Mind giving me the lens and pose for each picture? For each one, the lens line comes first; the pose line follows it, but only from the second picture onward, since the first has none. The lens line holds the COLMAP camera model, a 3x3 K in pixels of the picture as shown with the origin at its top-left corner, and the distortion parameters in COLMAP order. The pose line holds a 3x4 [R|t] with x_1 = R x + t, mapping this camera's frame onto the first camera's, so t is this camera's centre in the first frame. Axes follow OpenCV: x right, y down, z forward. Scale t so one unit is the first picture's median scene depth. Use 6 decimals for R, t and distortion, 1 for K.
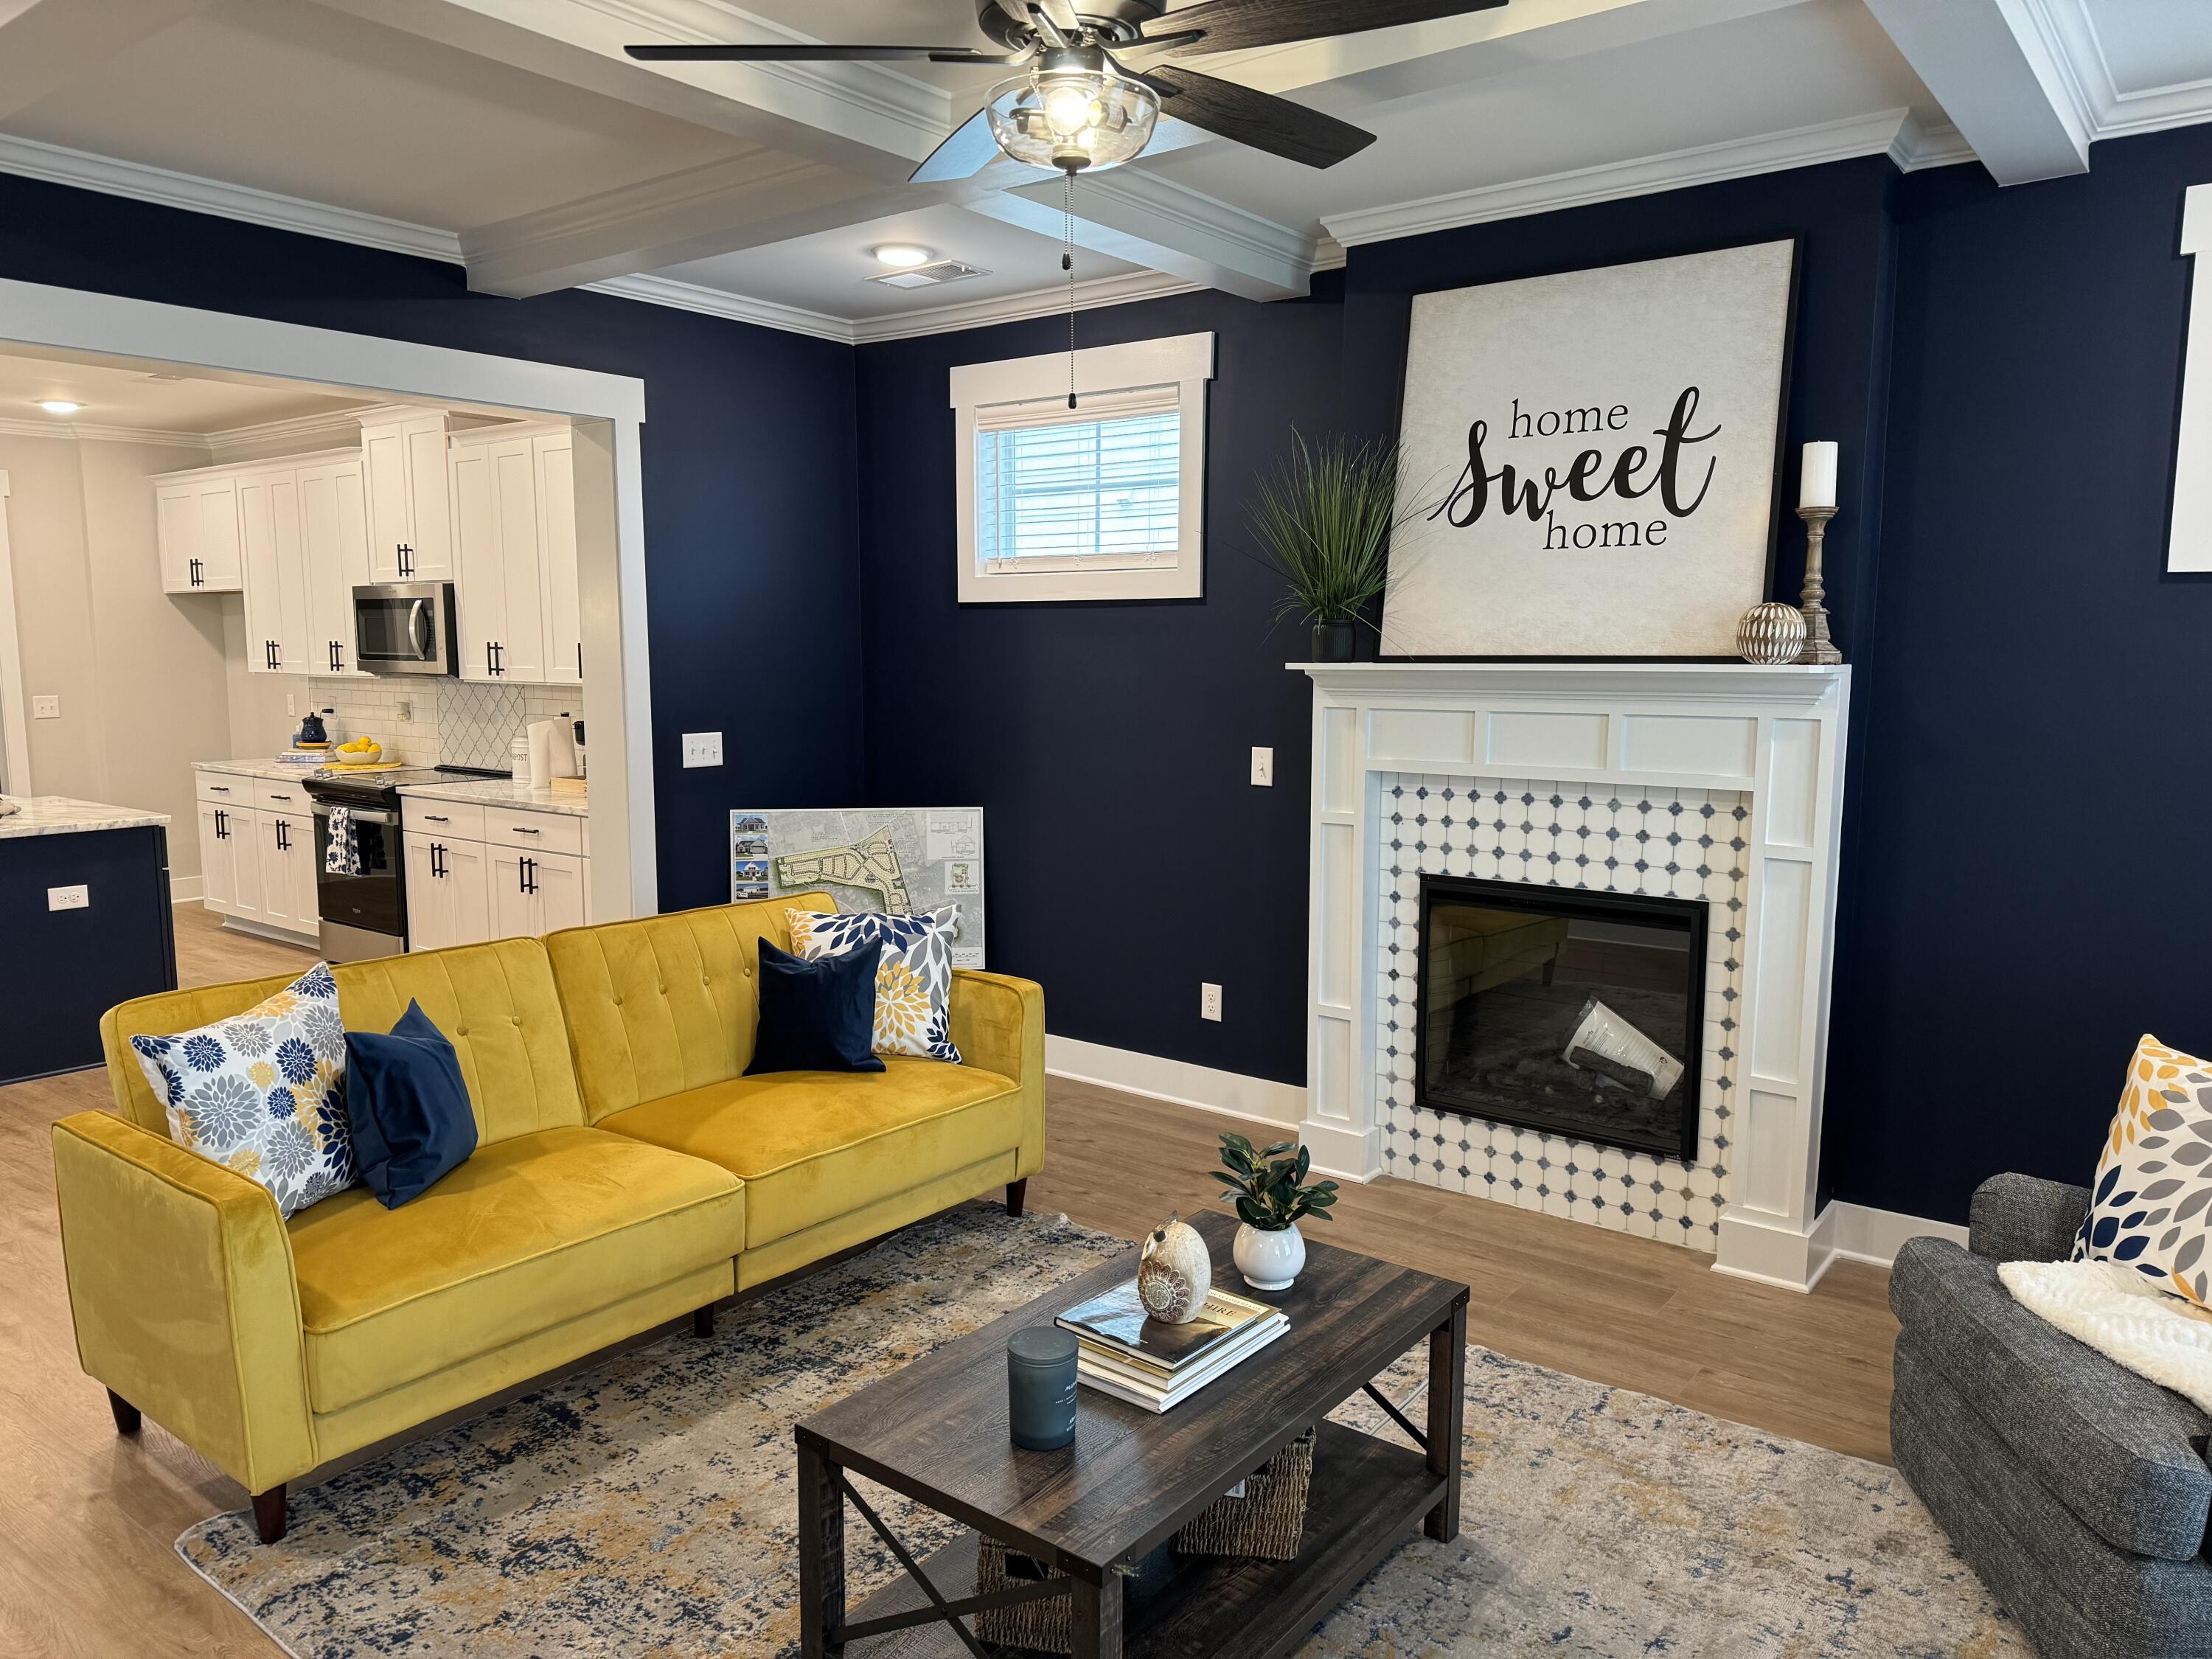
lens RADIAL K [[1529.1, 0, 1100.7], [0, 1529.1, 839.4], [0, 0, 1]] dist [0.150830, -0.209699]
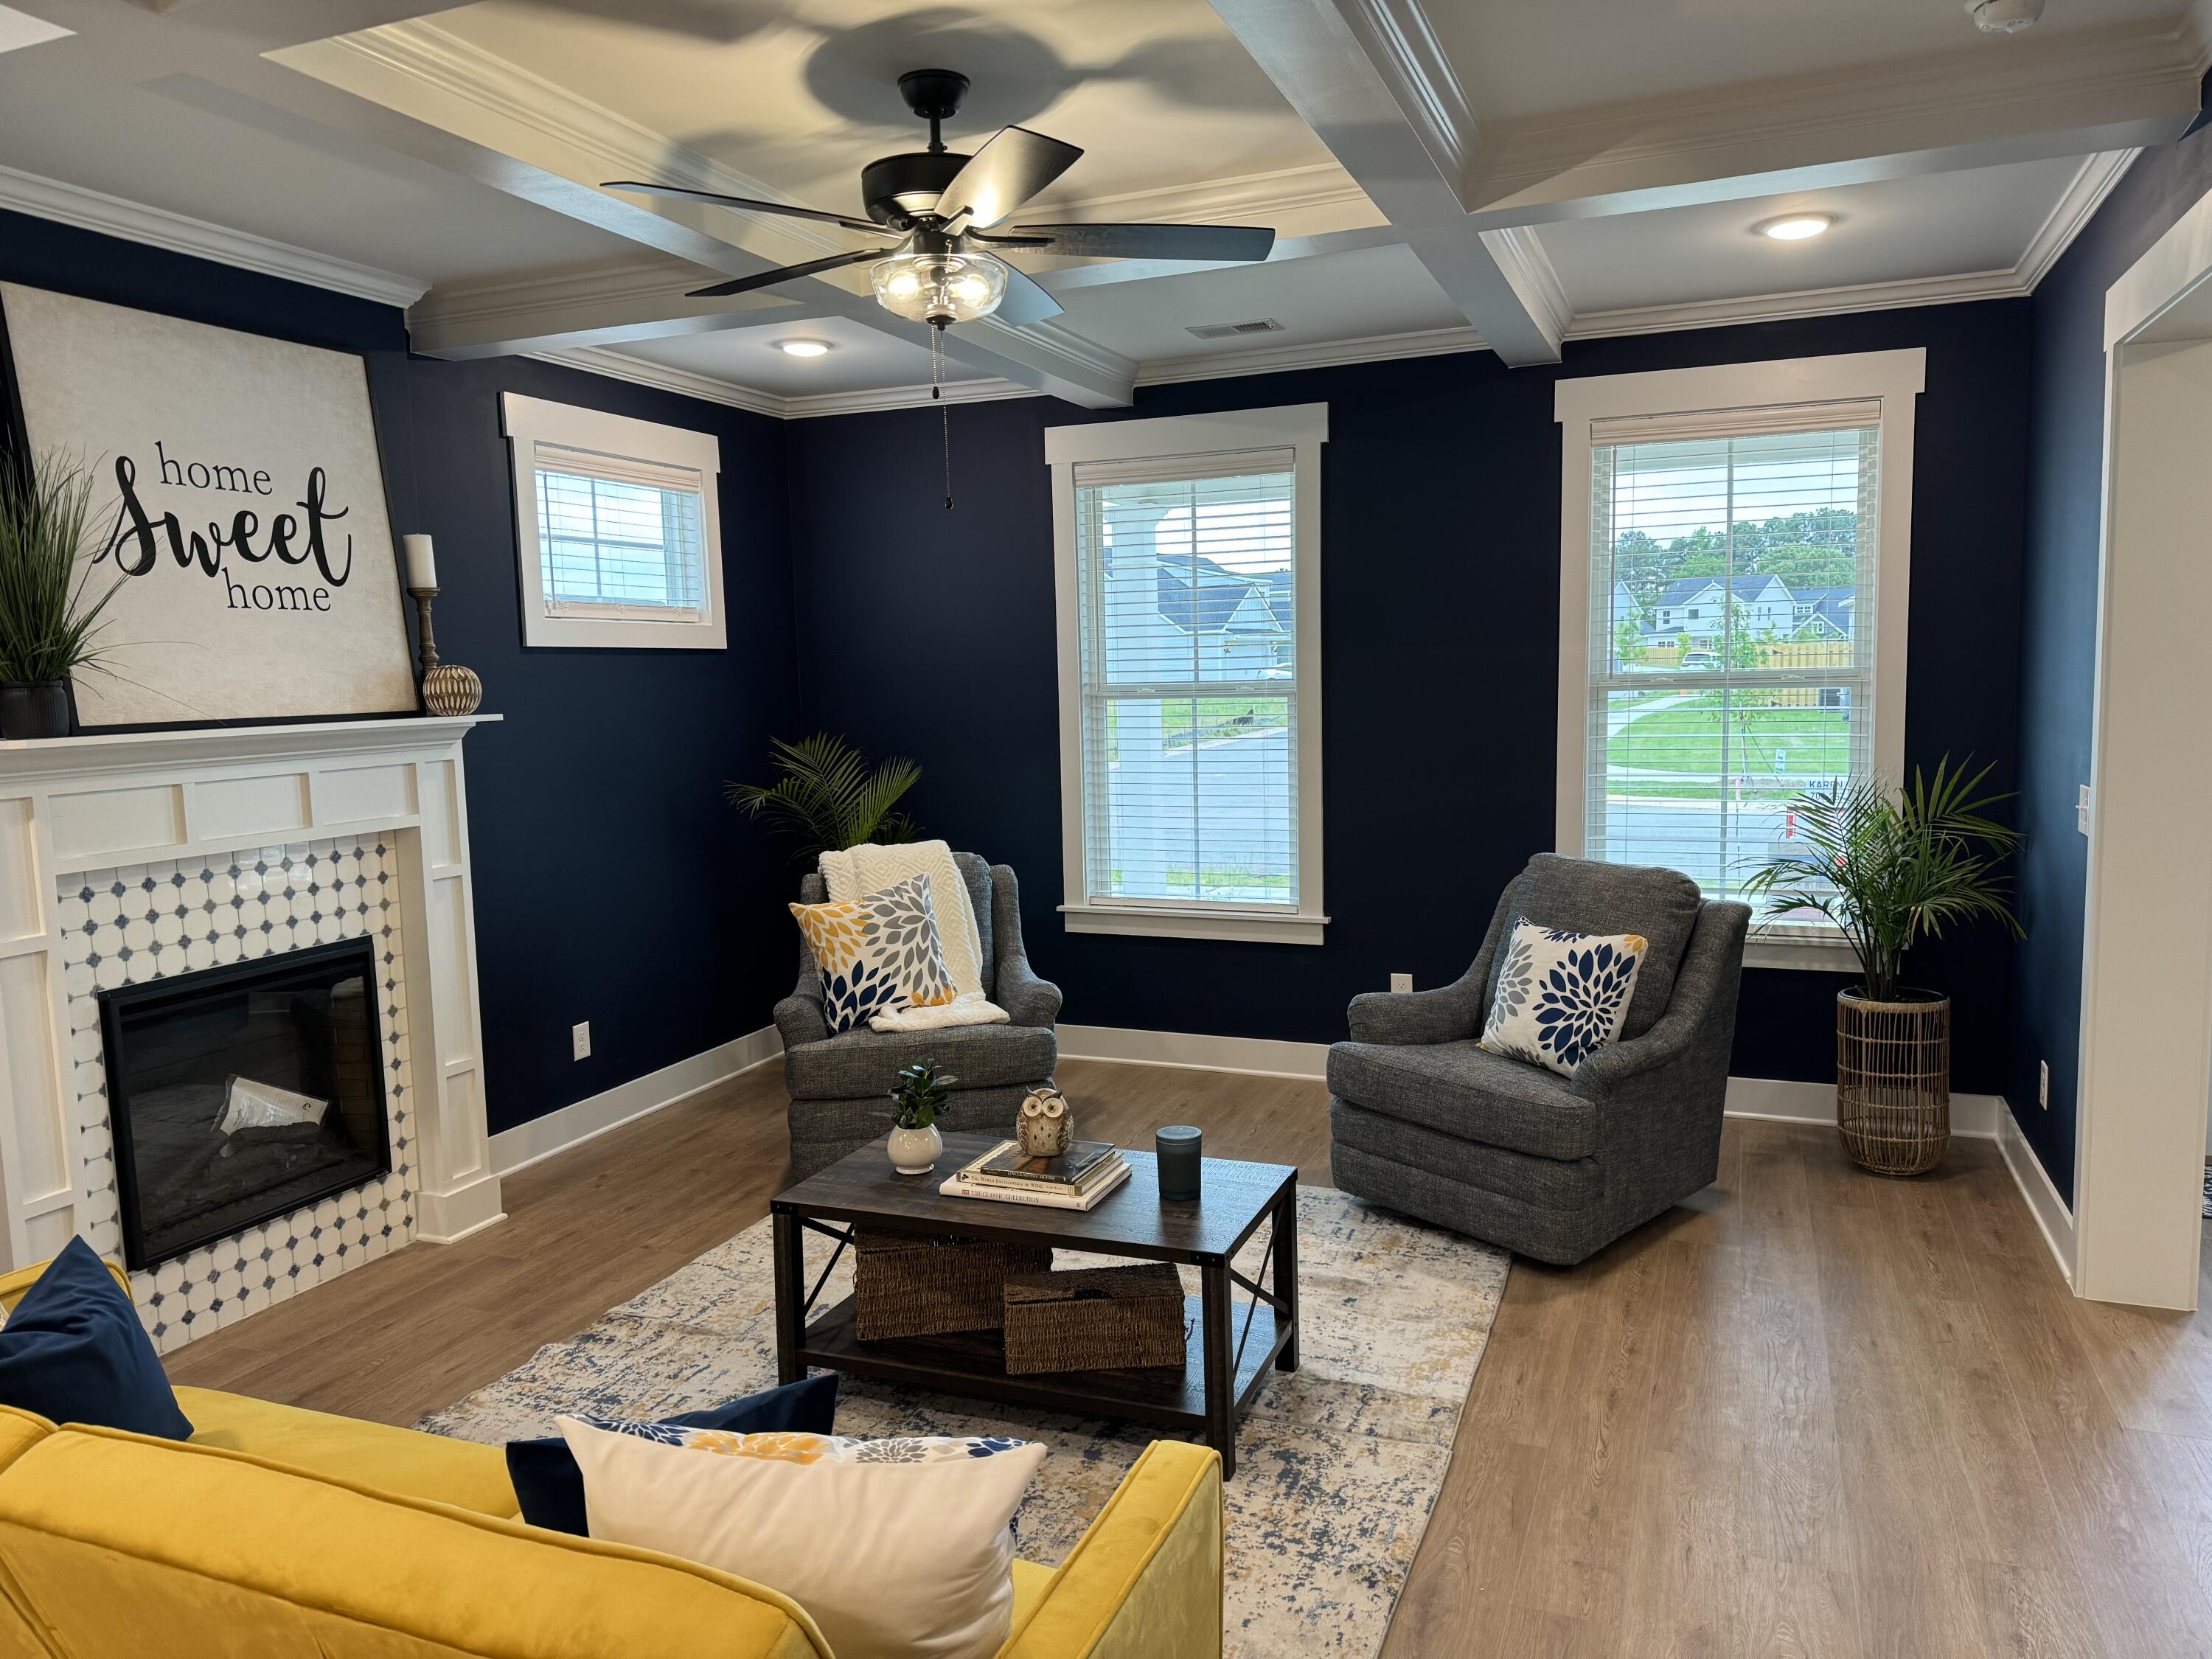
lens RADIAL K [[1547.7, 0, 1093.3], [0, 1547.7, 828.5], [0, 0, 1]] dist [0.126582, -0.156225]
pose [[-0.263338, -0.095948, 0.959920, -0.760704], [0.150790, 0.978717, 0.139193, -0.105021], [-0.952846, 0.181402, -0.243266, 0.722675]]
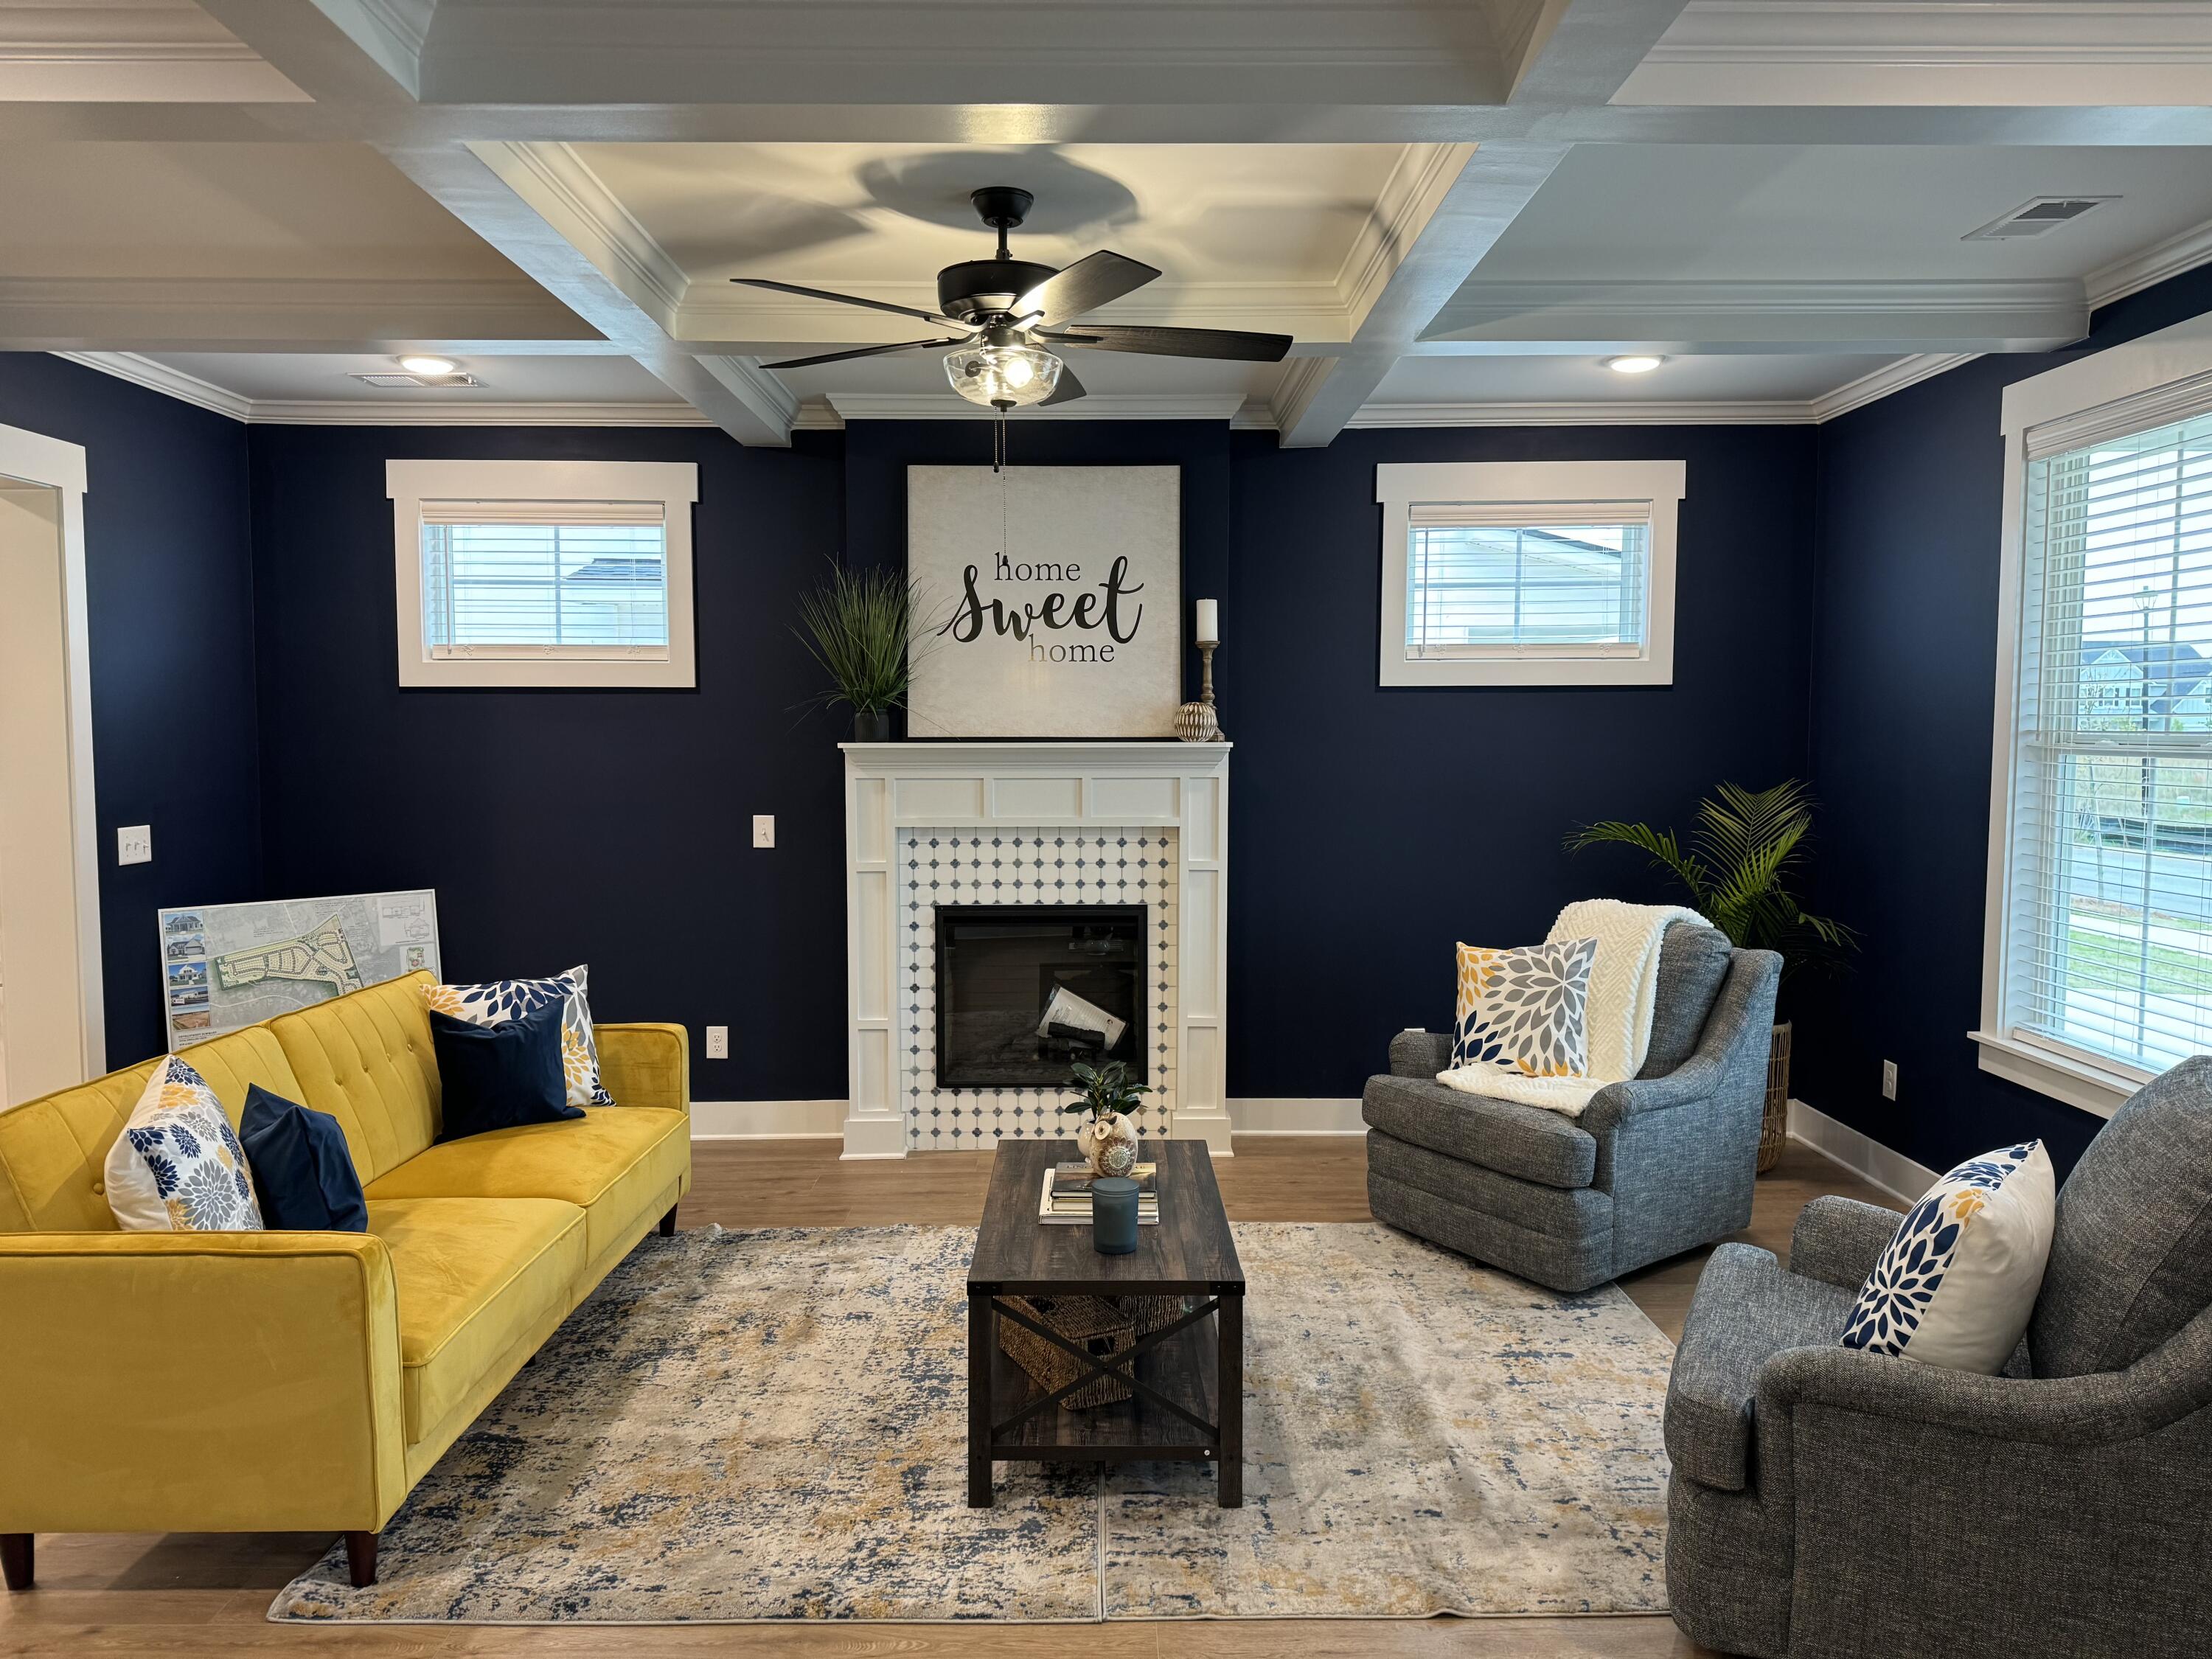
lens RADIAL K [[1529.1, 0, 1100.7], [0, 1529.1, 839.4], [0, 0, 1]] dist [0.150830, -0.209699]
pose [[0.786394, -0.047492, 0.615896, -0.493535], [0.082081, 0.996233, -0.027984, 0.014901], [-0.612247, 0.072560, 0.787330, -0.102994]]
